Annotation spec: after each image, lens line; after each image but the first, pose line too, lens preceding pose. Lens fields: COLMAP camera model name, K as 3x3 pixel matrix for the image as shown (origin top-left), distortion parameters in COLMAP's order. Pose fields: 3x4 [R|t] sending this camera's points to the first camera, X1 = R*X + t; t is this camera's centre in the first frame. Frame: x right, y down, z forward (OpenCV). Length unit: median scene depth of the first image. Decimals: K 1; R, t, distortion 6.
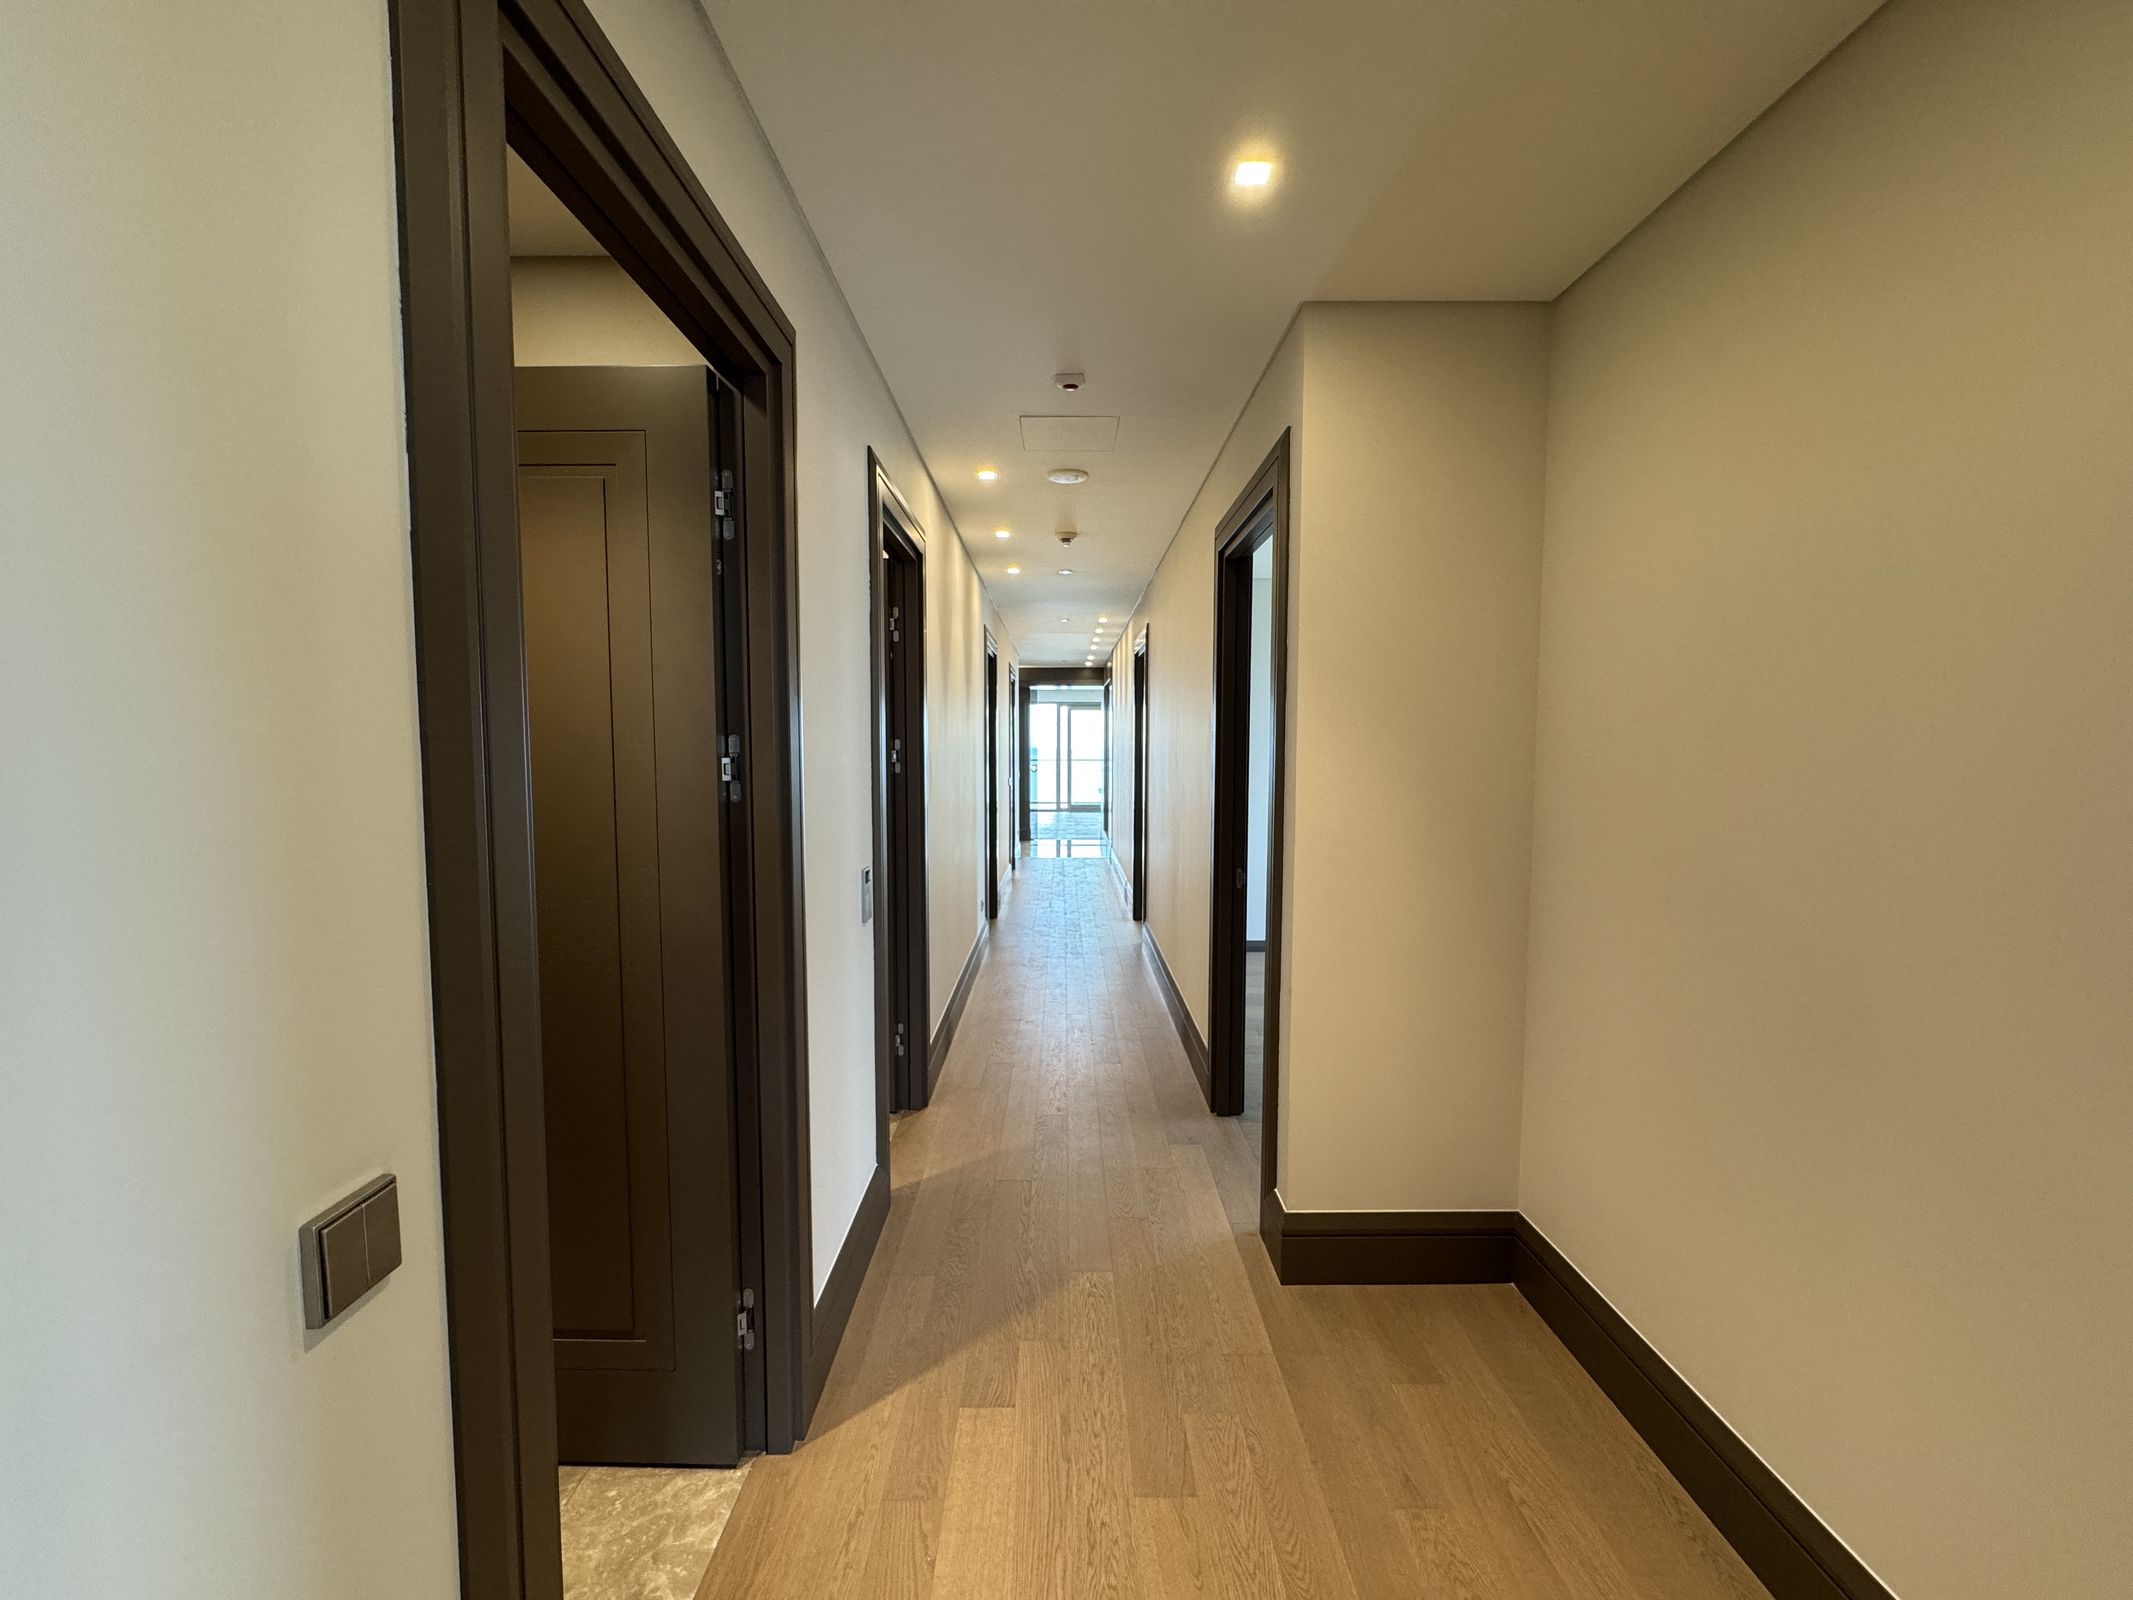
lens RADIAL K [[845.7, 0, 1061.8], [0, 845.7, 800.3], [0, 0, 1]] dist [-0.002962, -0.000123]
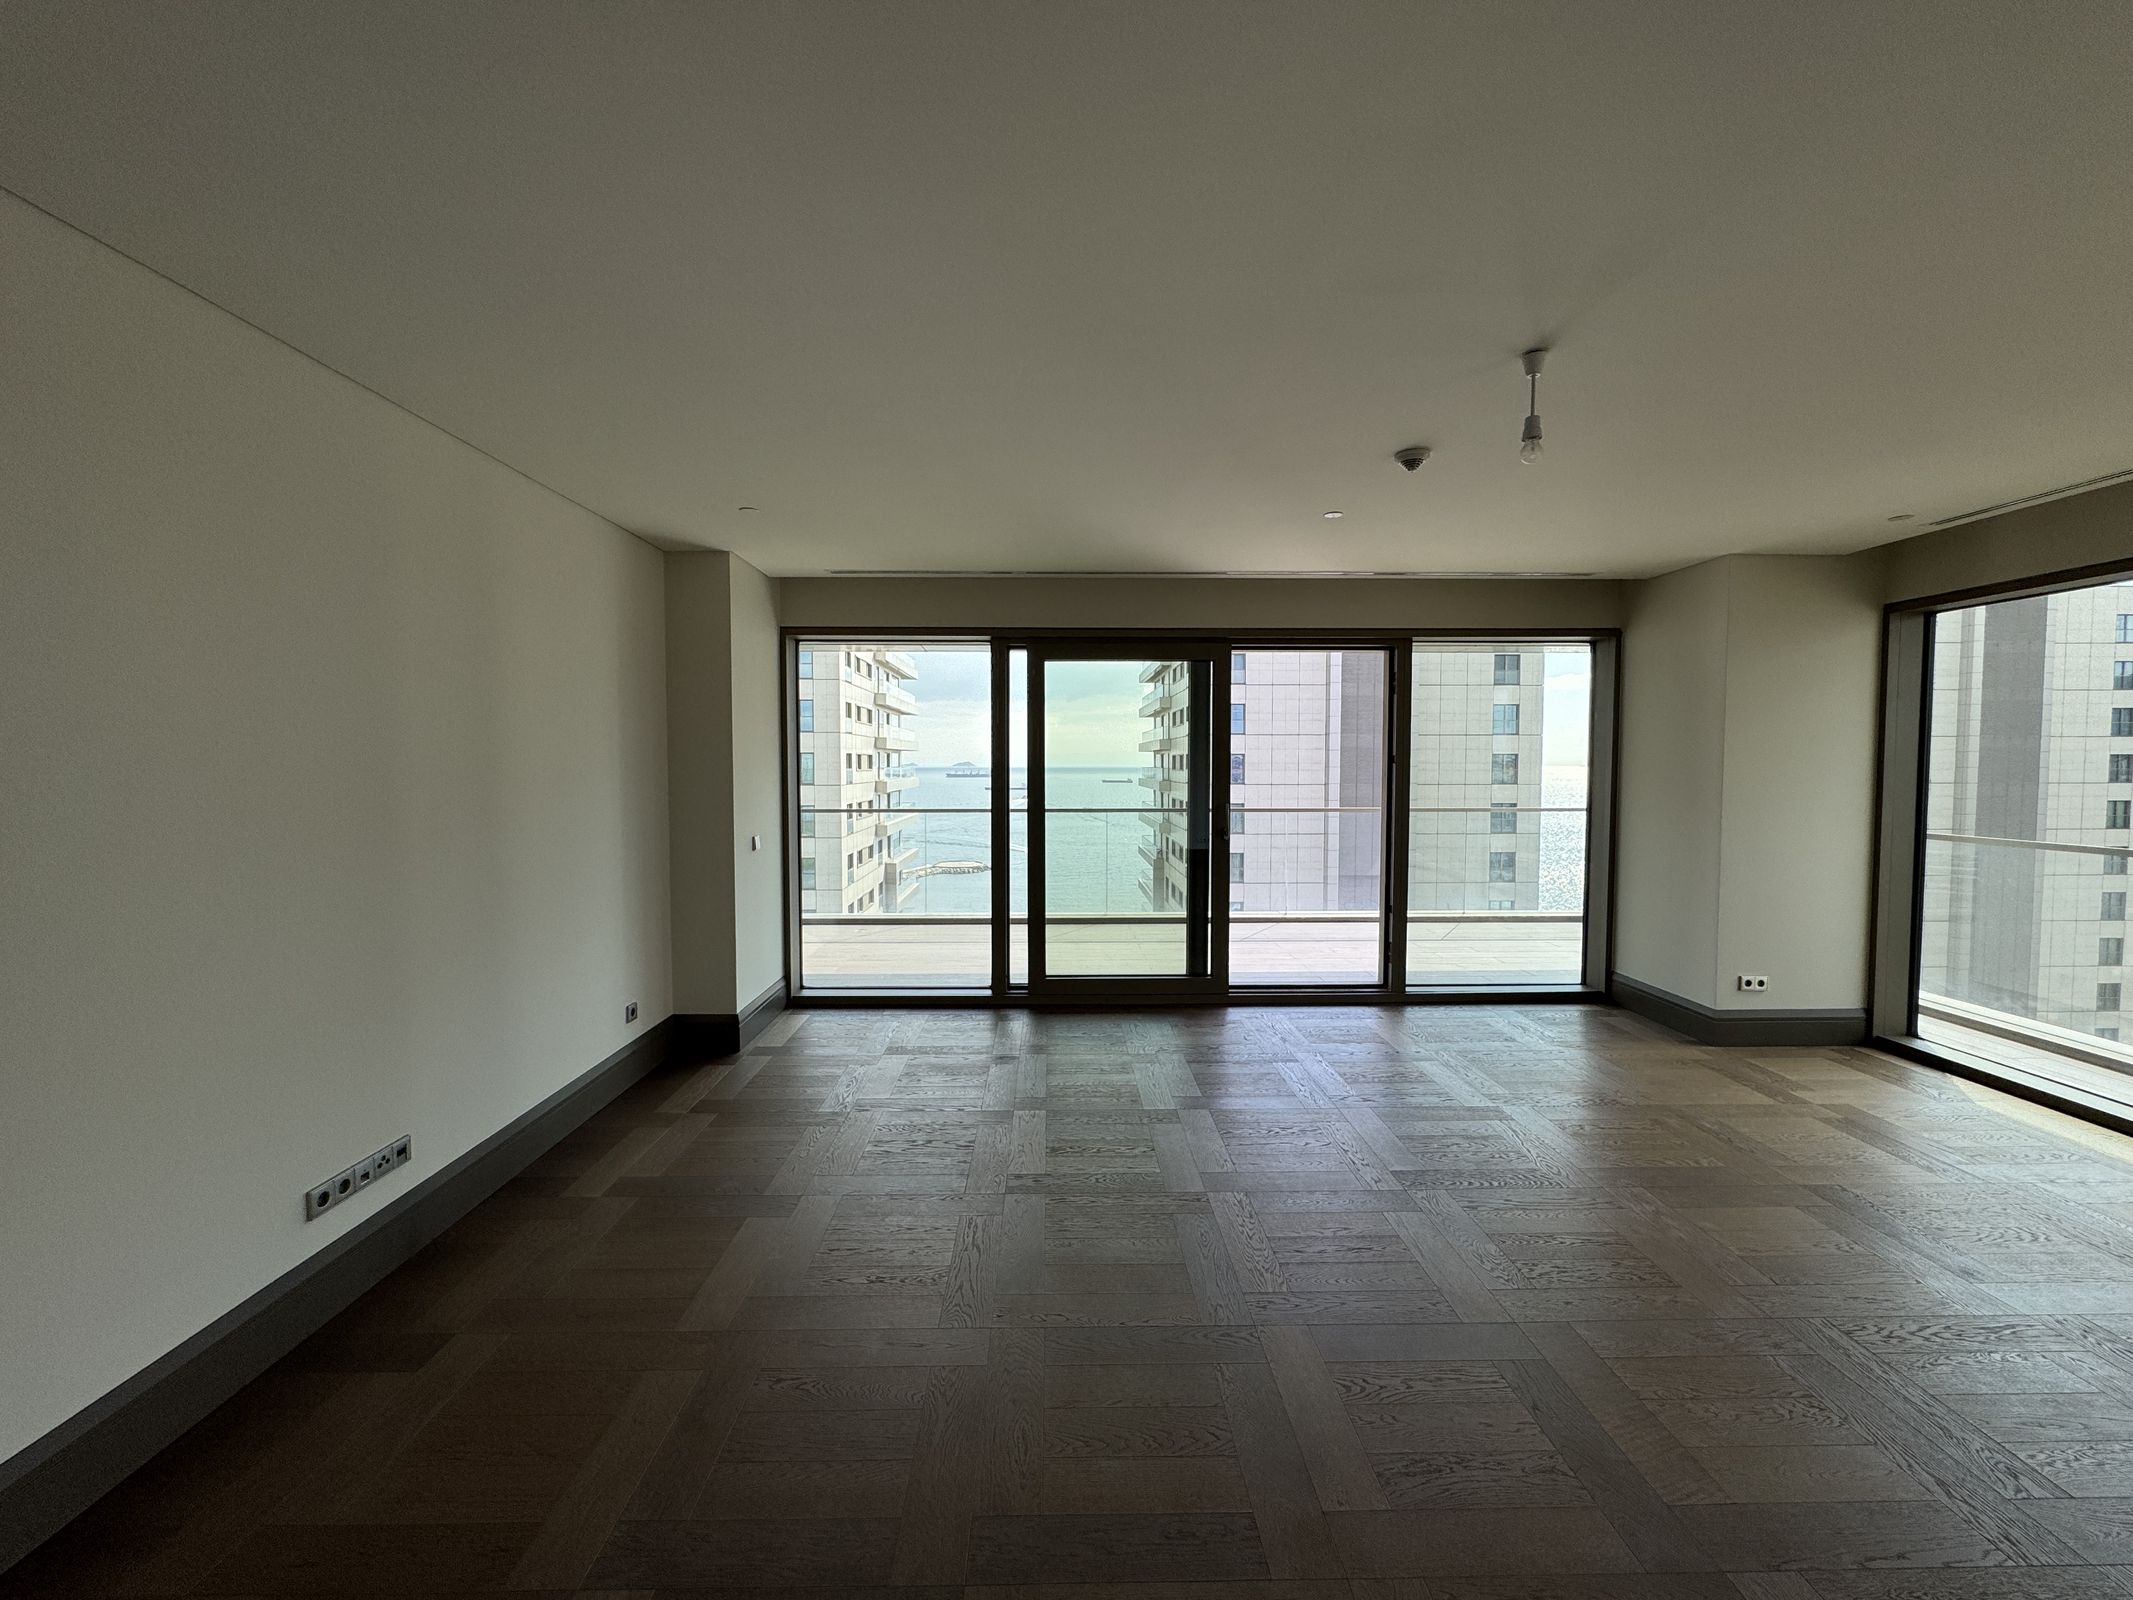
lens RADIAL K [[845.7, 0, 1060.9], [0, 845.7, 807.8], [0, 0, 1]] dist [-0.002962, -0.000123]
pose [[0.997941, 0.002271, 0.064096, -0.001465], [-0.000660, 0.999684, -0.025144, -0.040691], [-0.064132, 0.025050, 0.997627, 0.693175]]
